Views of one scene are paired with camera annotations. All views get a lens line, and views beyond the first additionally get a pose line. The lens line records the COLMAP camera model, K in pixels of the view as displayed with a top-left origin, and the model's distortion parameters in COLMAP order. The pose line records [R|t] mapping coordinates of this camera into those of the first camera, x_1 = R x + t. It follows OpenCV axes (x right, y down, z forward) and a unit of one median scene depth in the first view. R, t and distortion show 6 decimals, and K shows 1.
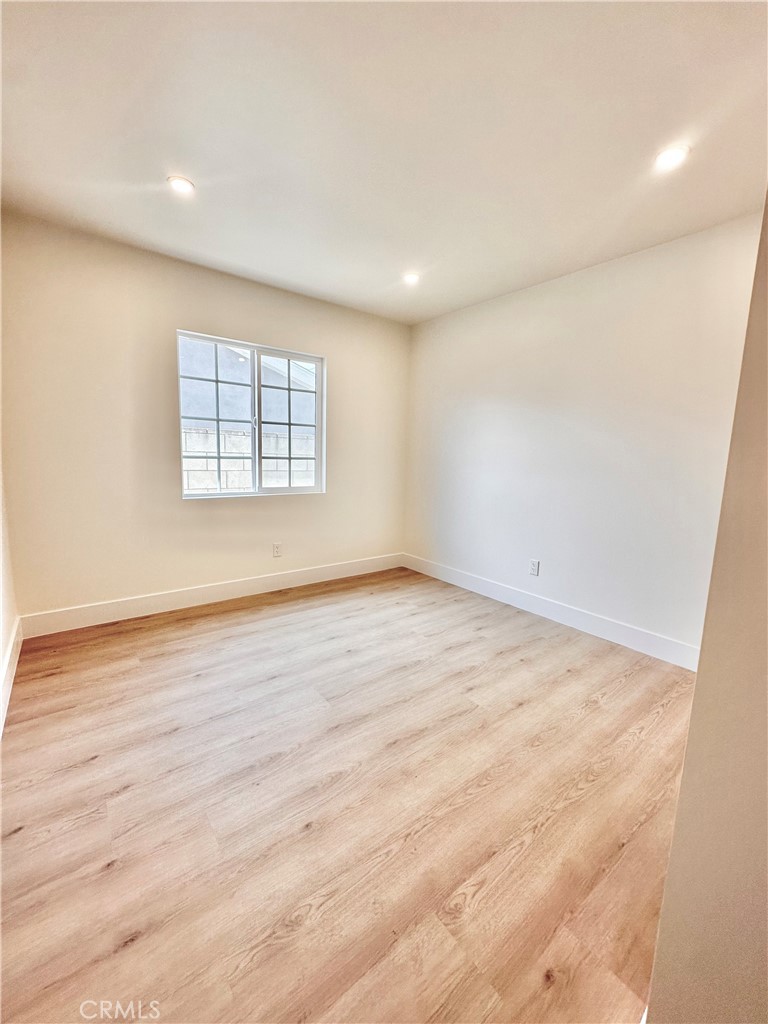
lens RADIAL K [[409.7, 0, 380.0], [0, 409.7, 512.9], [0, 0, 1]] dist [-0.005575, 0.001113]
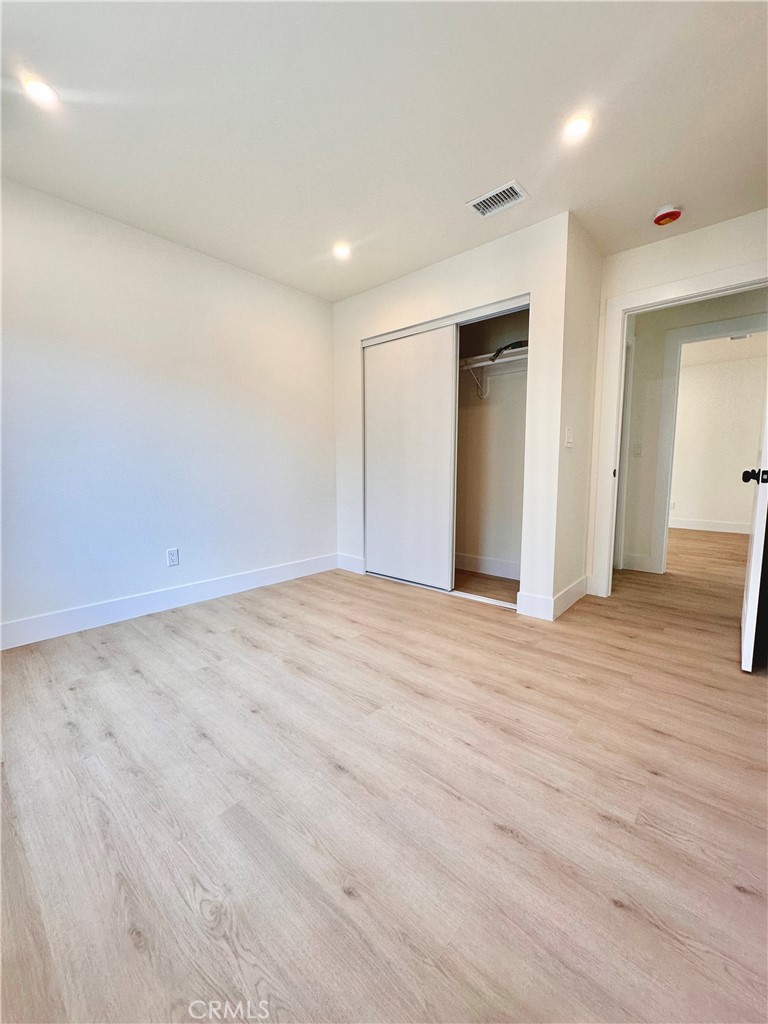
lens RADIAL K [[409.7, 0, 380.1], [0, 409.7, 509.9], [0, 0, 1]] dist [-0.005575, 0.001113]
pose [[-0.177831, -0.133750, 0.974929, -0.771018], [0.138883, 0.977393, 0.159420, -0.069635], [-0.974211, 0.163751, -0.155235, 0.903705]]
